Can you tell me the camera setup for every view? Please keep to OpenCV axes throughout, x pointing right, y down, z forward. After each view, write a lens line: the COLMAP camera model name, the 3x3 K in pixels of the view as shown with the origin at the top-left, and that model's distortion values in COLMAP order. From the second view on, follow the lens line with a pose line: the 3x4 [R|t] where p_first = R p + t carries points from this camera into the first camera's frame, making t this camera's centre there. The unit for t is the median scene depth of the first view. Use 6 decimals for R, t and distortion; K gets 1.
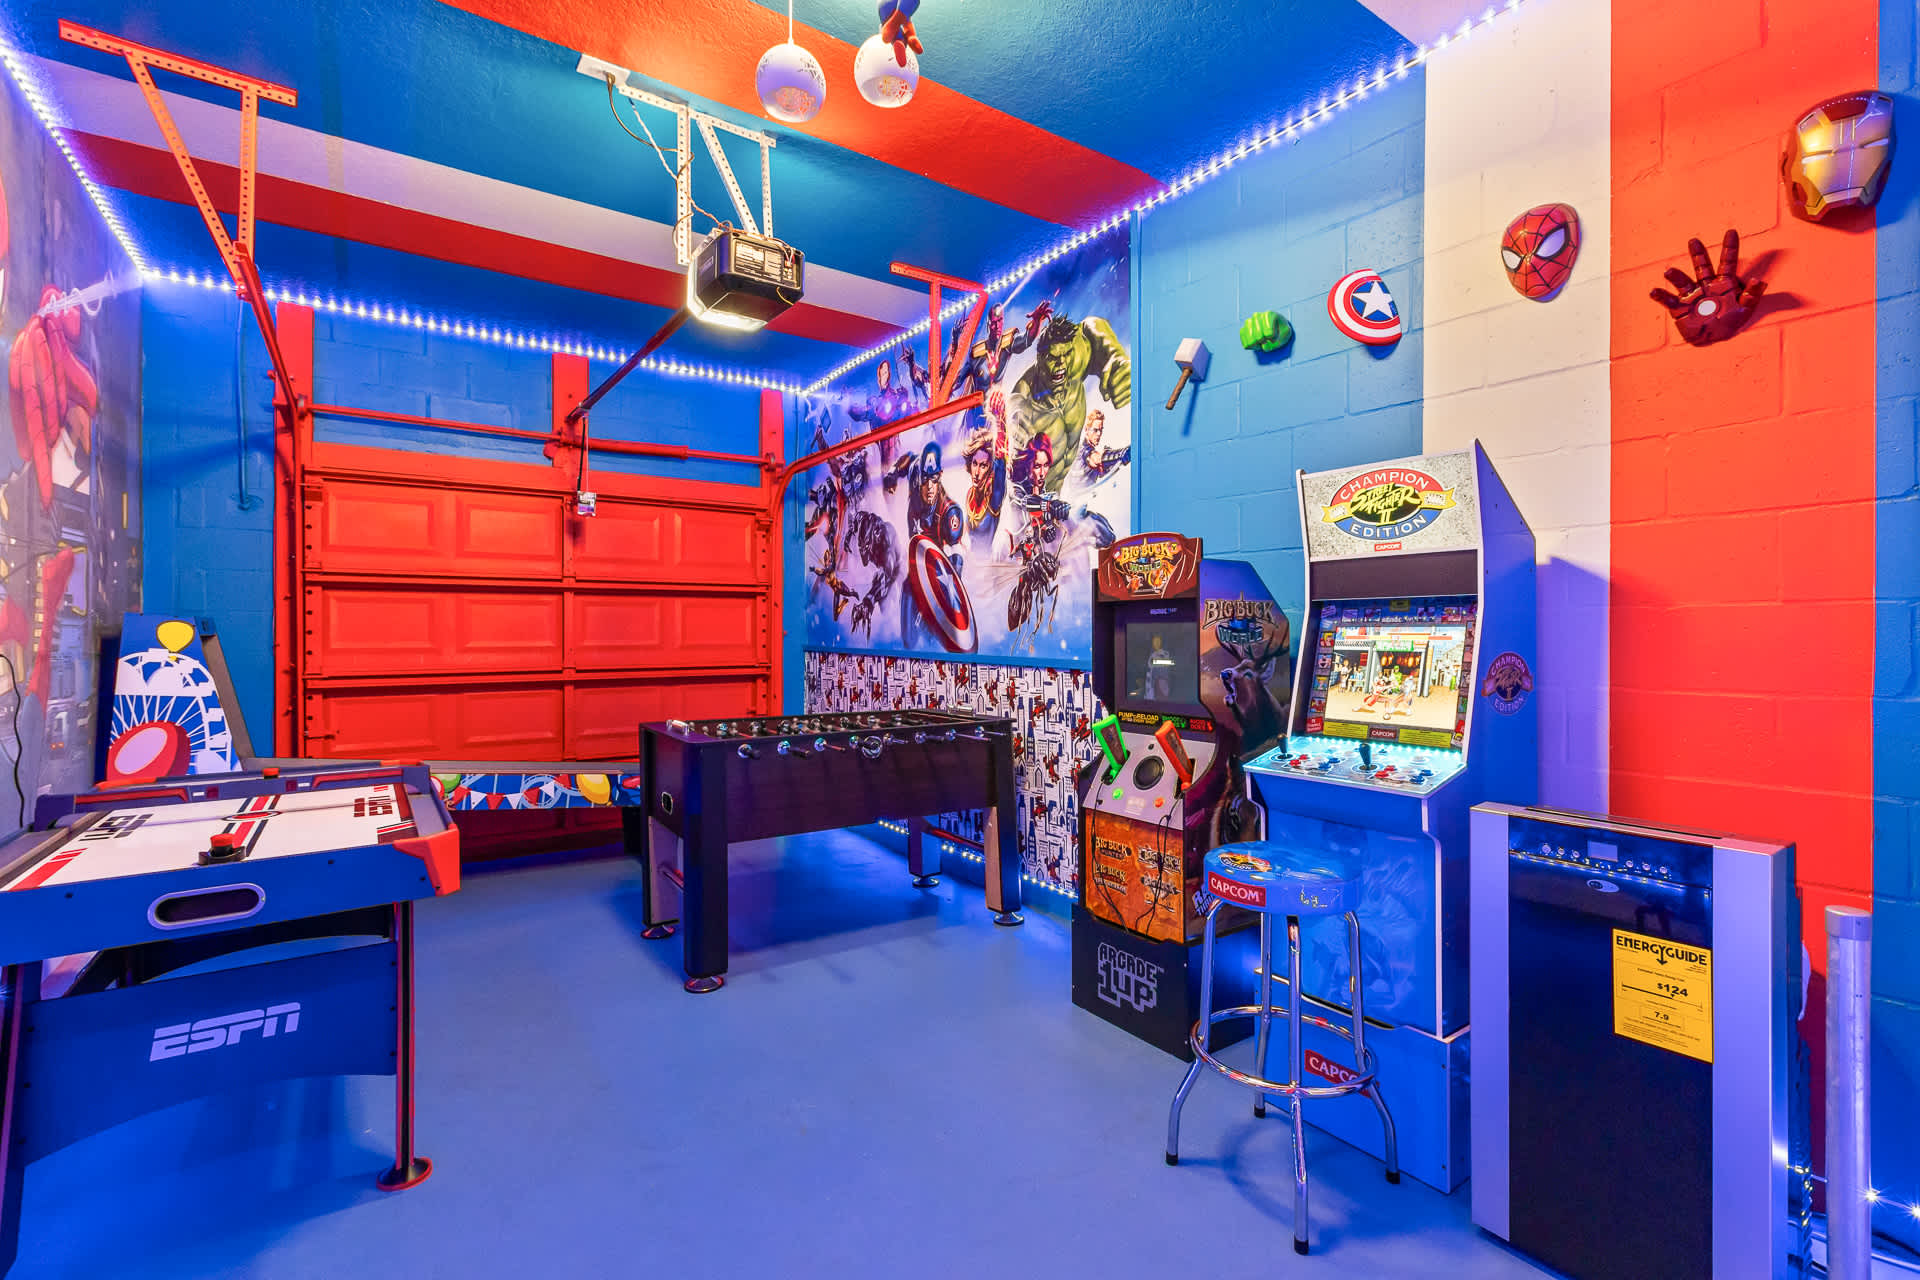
lens RADIAL K [[854.4, 0, 964.0], [0, 854.4, 628.0], [0, 0, 1]] dist [0.000533, -0.000004]
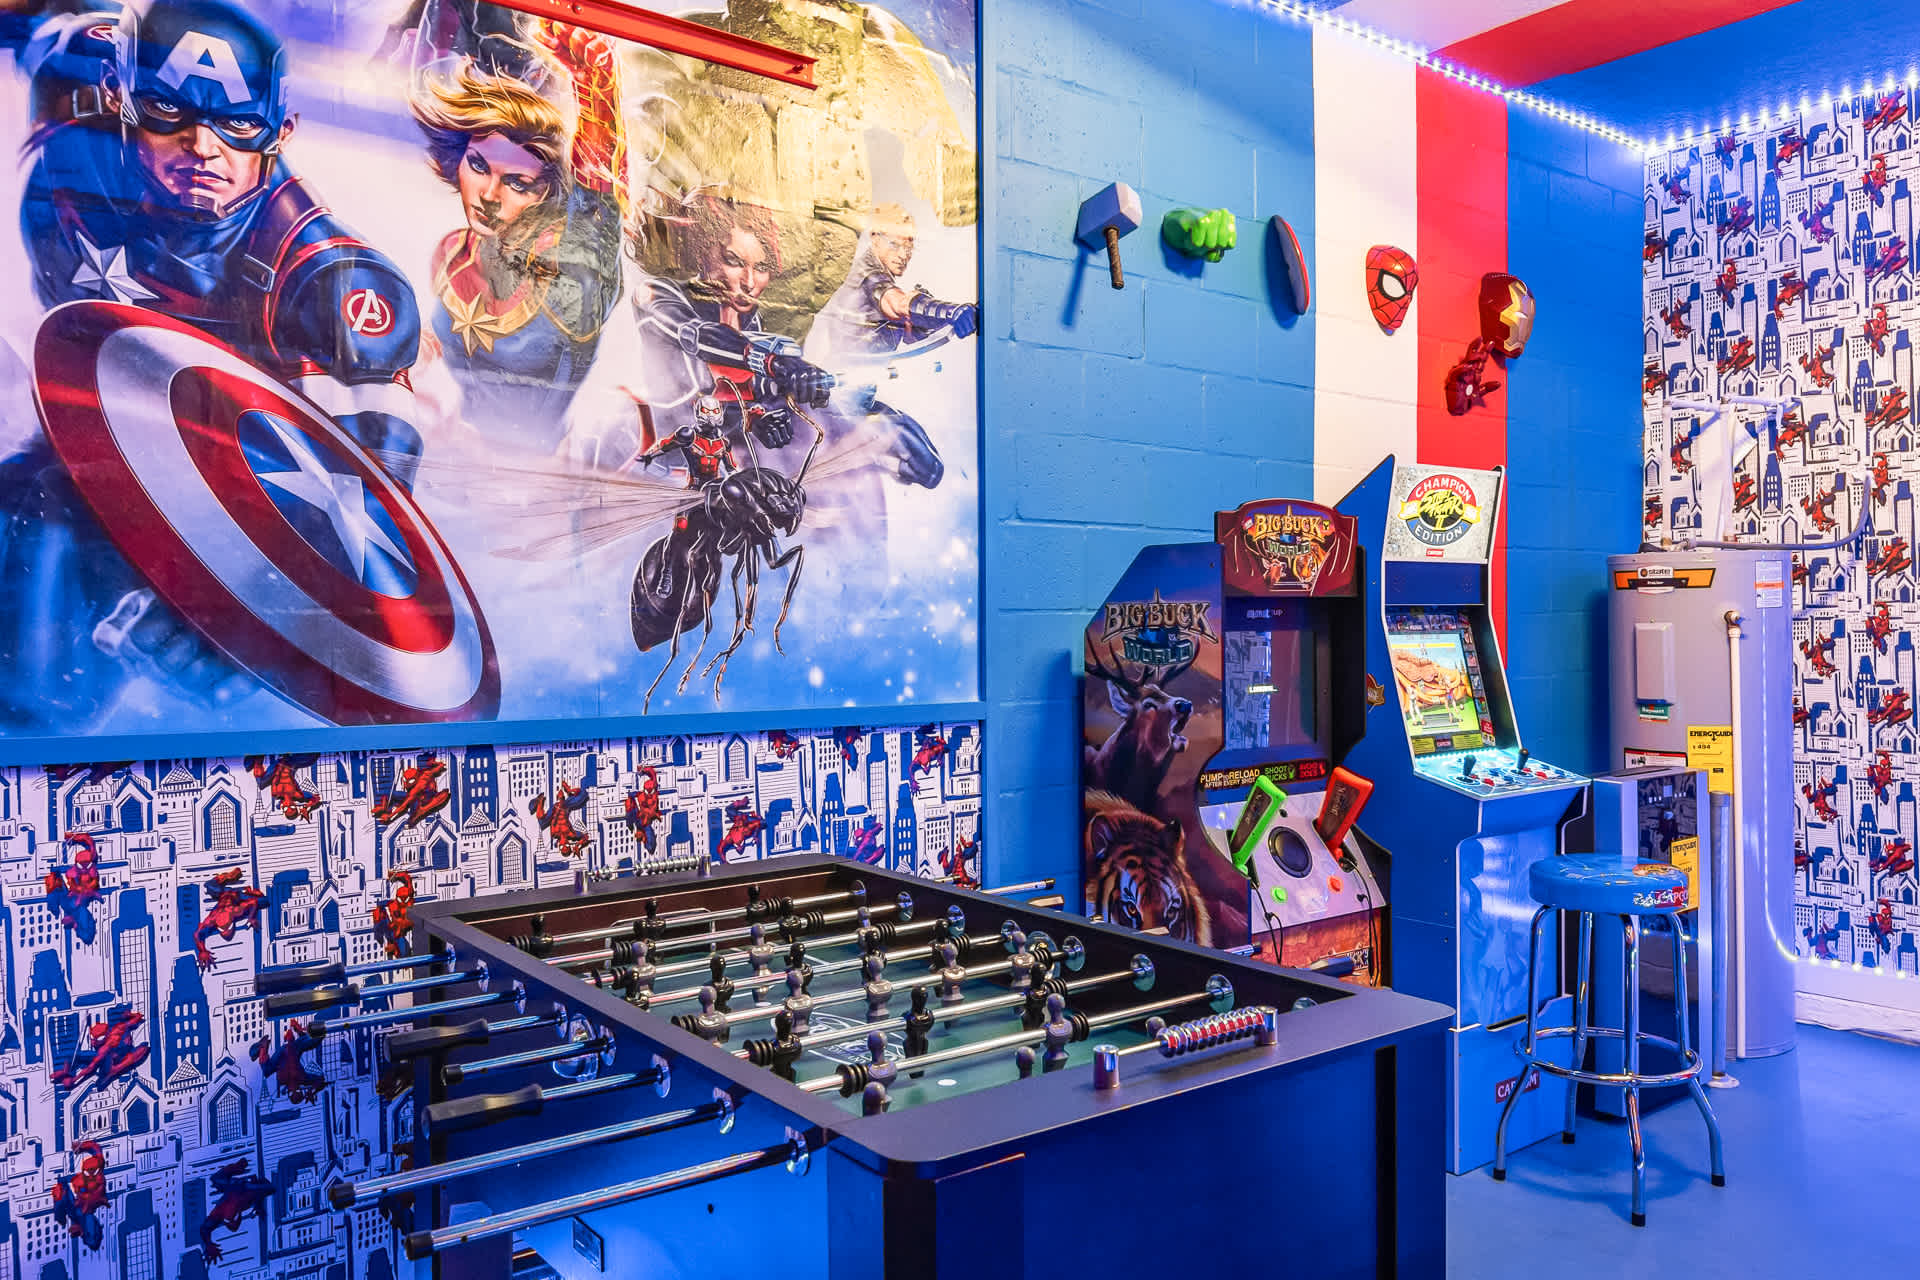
lens RADIAL K [[1449.1, 0, 962.0], [0, 1449.1, 634.6], [0, 0, 1]] dist [-0.007388, 0.003172]
pose [[-0.058382, -0.012415, 0.998217, -0.639371], [0.000333, 0.999922, 0.012456, -0.012499], [-0.998294, 0.001060, -0.058374, 0.925918]]
